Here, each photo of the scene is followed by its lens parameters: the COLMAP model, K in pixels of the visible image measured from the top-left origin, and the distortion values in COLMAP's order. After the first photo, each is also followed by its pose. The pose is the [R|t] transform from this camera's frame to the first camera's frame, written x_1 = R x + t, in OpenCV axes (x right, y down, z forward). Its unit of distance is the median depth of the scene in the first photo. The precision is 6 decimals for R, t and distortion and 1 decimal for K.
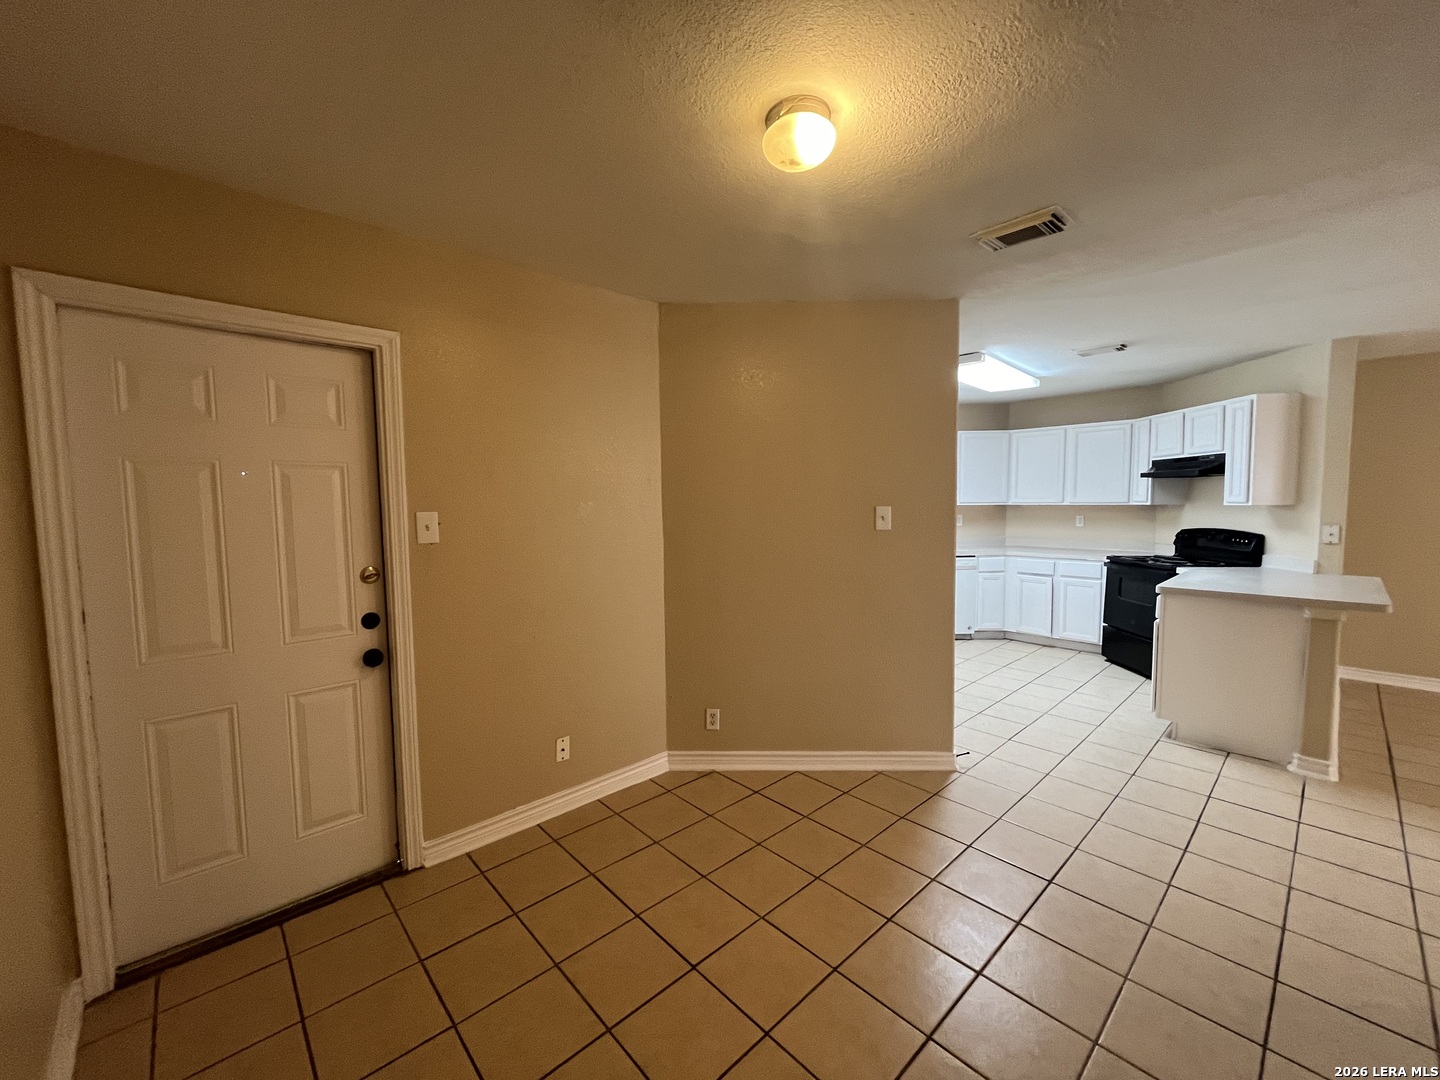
lens RADIAL K [[579.5, 0, 718.5], [0, 579.5, 540.3], [0, 0, 1]] dist [-0.003372, -0.000258]
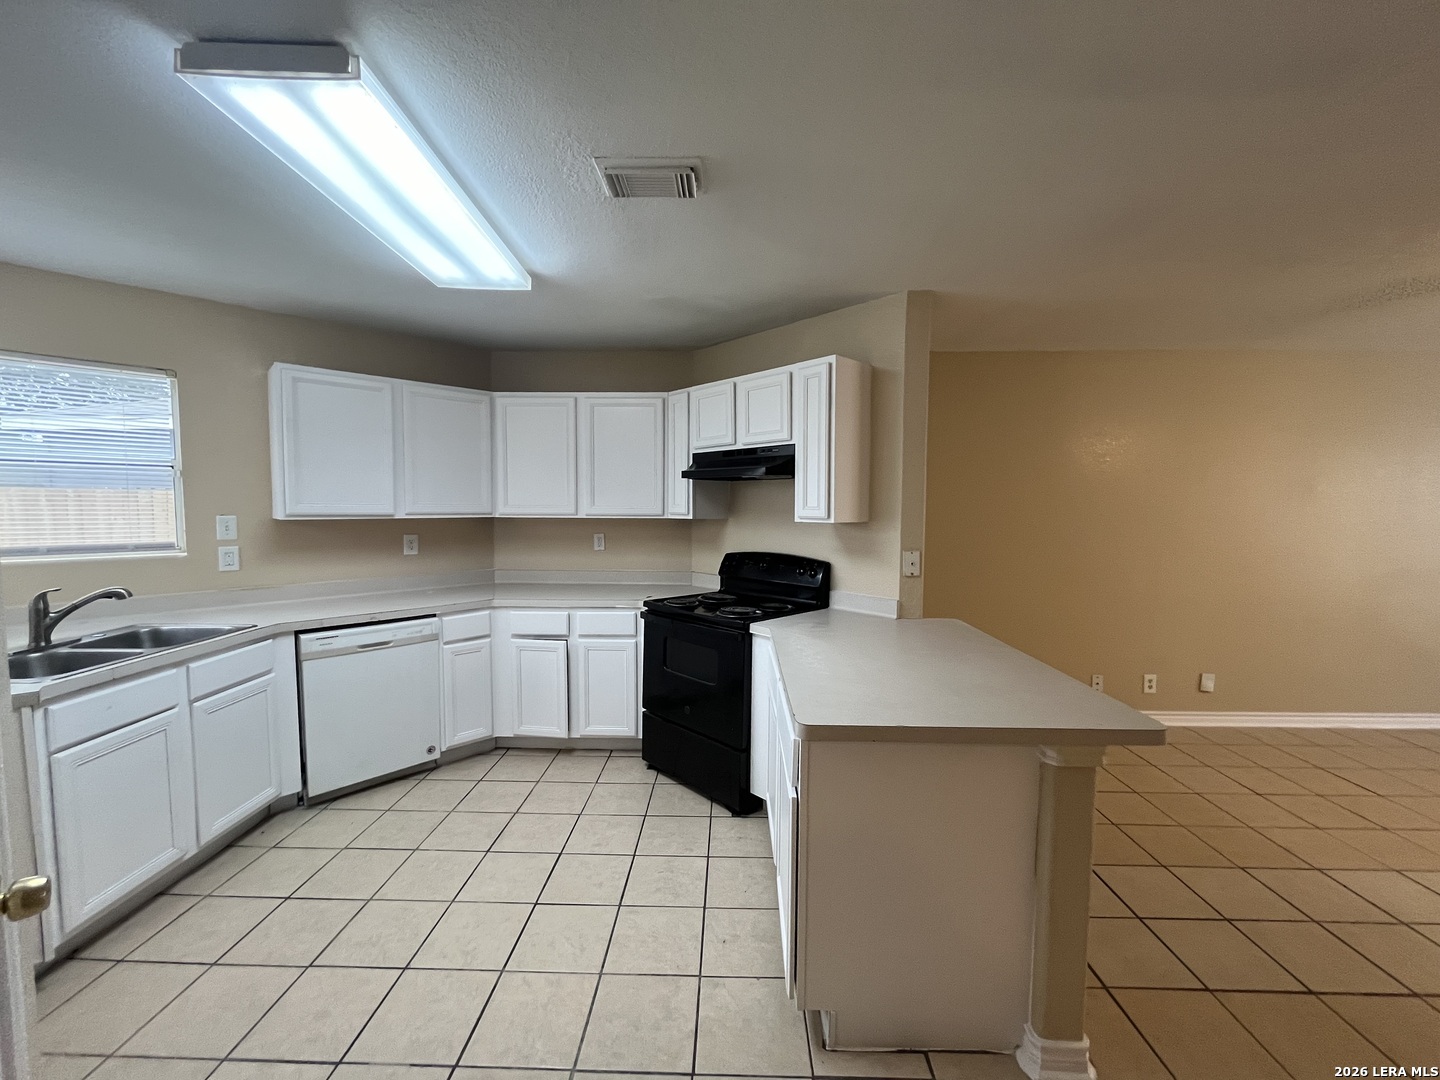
lens RADIAL K [[579.5, 0, 718.5], [0, 579.5, 540.3], [0, 0, 1]] dist [-0.003372, -0.000258]
pose [[0.700632, -0.031988, 0.712805, 0.322216], [0.037710, 0.999258, 0.007777, -0.046335], [-0.712526, 0.021431, 0.701319, 0.570712]]
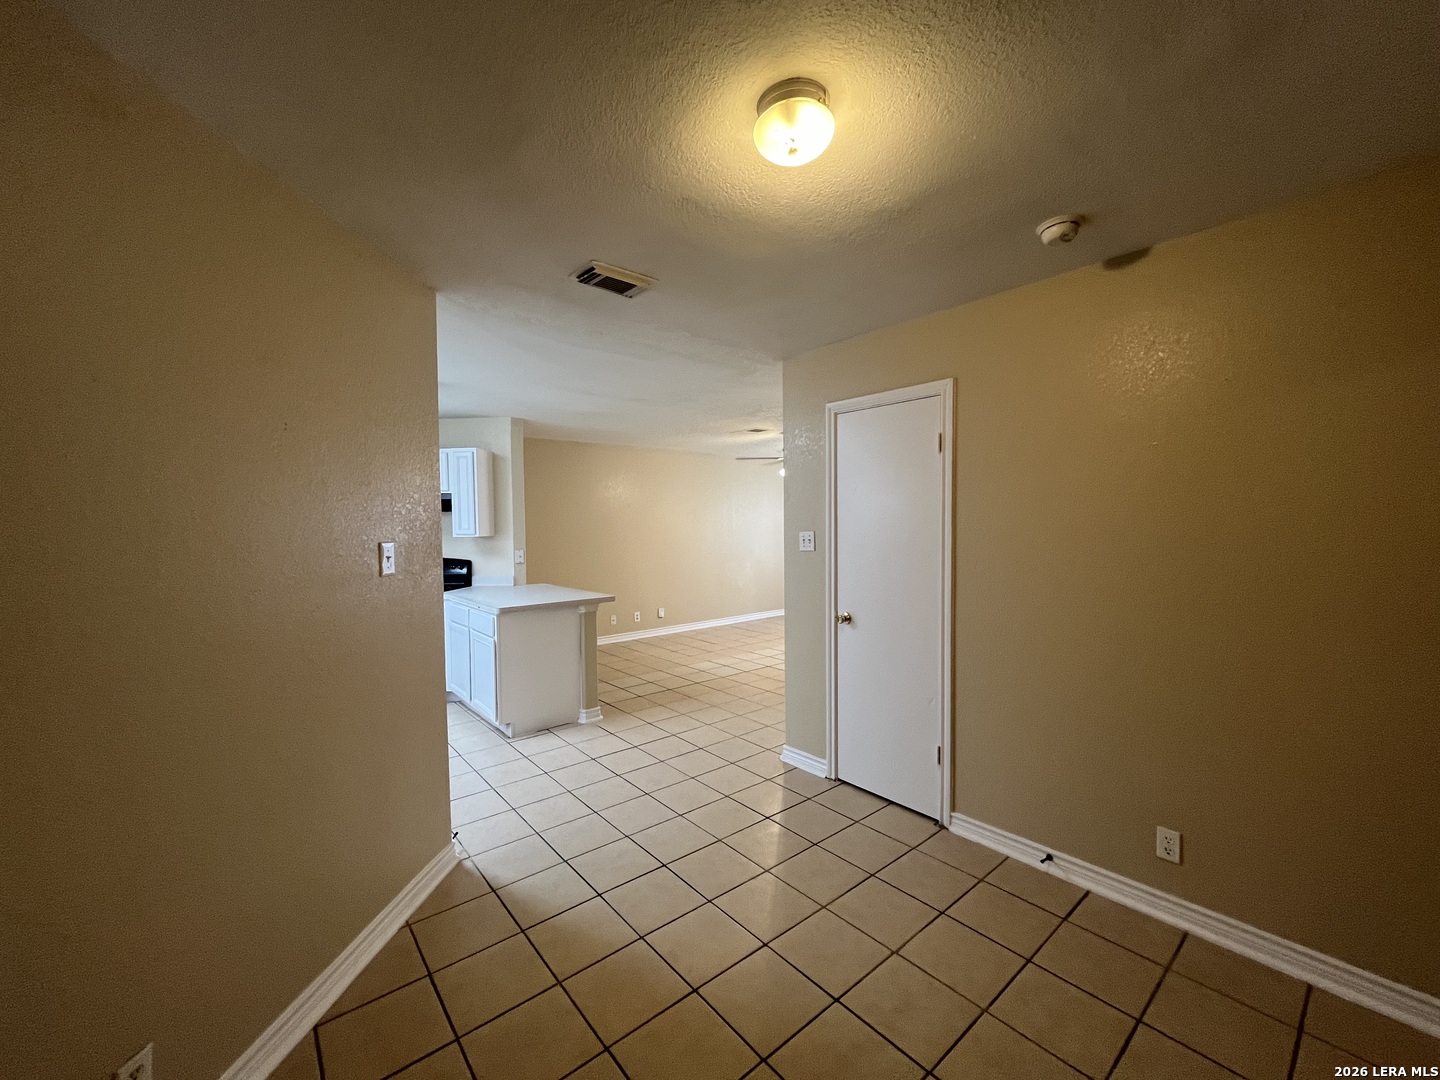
lens RADIAL K [[579.5, 0, 718.5], [0, 579.5, 540.3], [0, 0, 1]] dist [-0.003372, -0.000258]
pose [[0.050491, -0.018979, 0.998544, -0.267634], [0.081855, 0.996534, 0.014801, -0.026302], [-0.995364, 0.080988, 0.051870, 0.383987]]
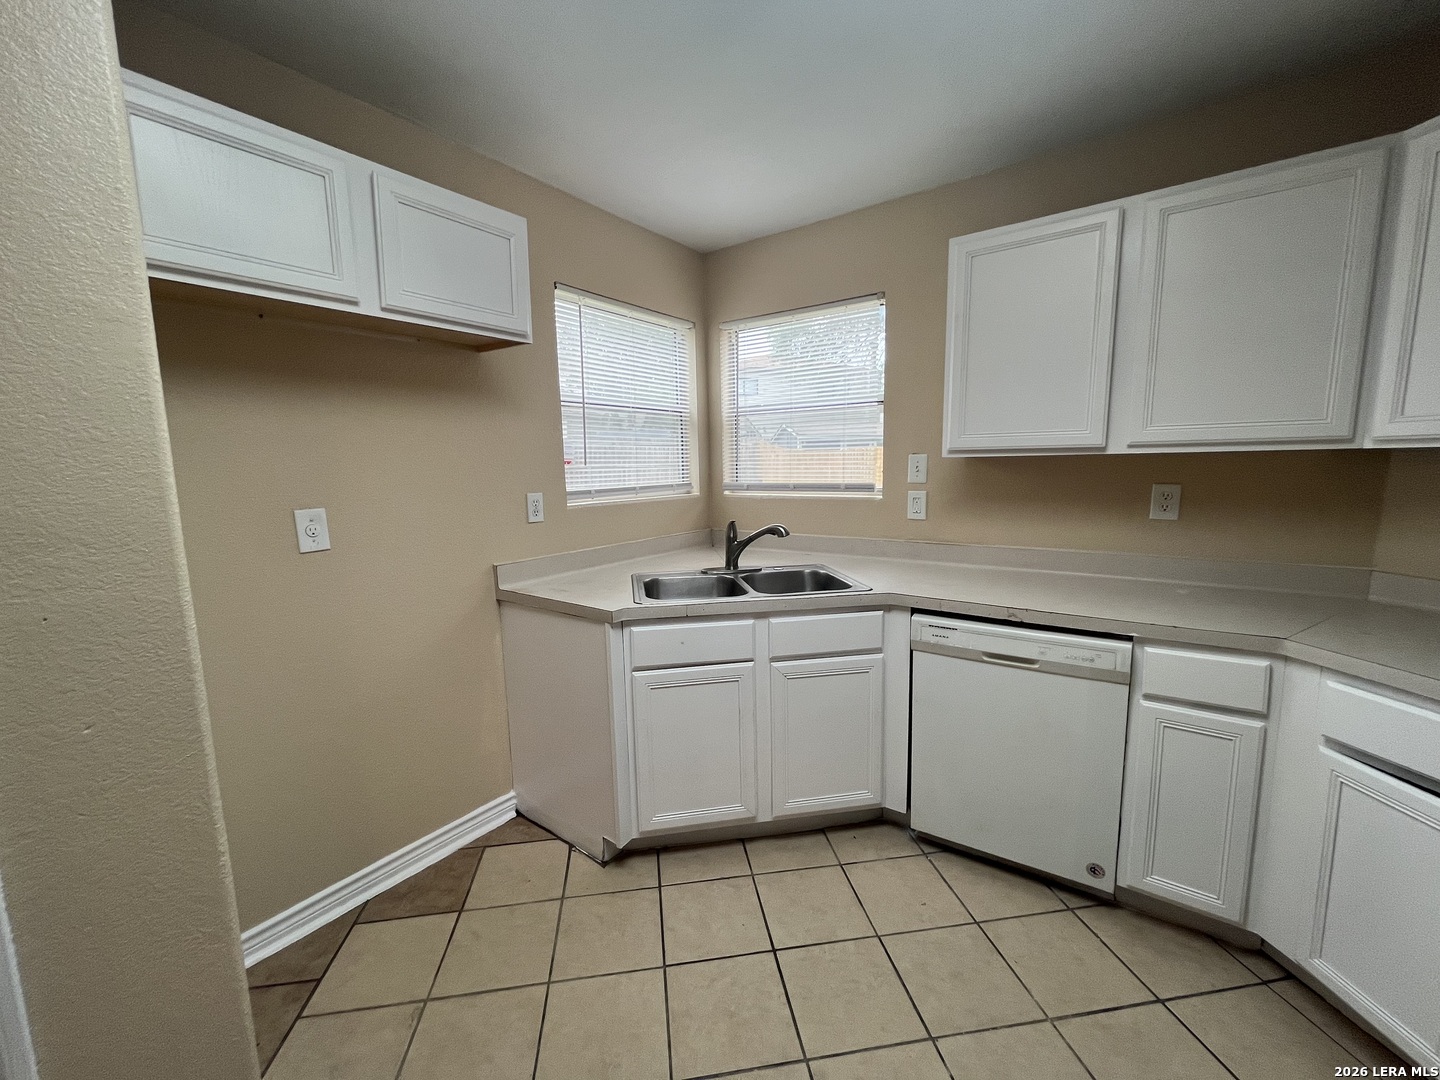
lens RADIAL K [[580.2, 0, 719.9], [0, 580.2, 541.6], [0, 0, 1]] dist [-0.001788, 0.000265]
pose [[0.822432, 0.069144, -0.564646, 0.565701], [-0.027668, 0.996273, 0.081699, -0.046835], [0.568190, -0.051570, 0.821280, 0.859922]]
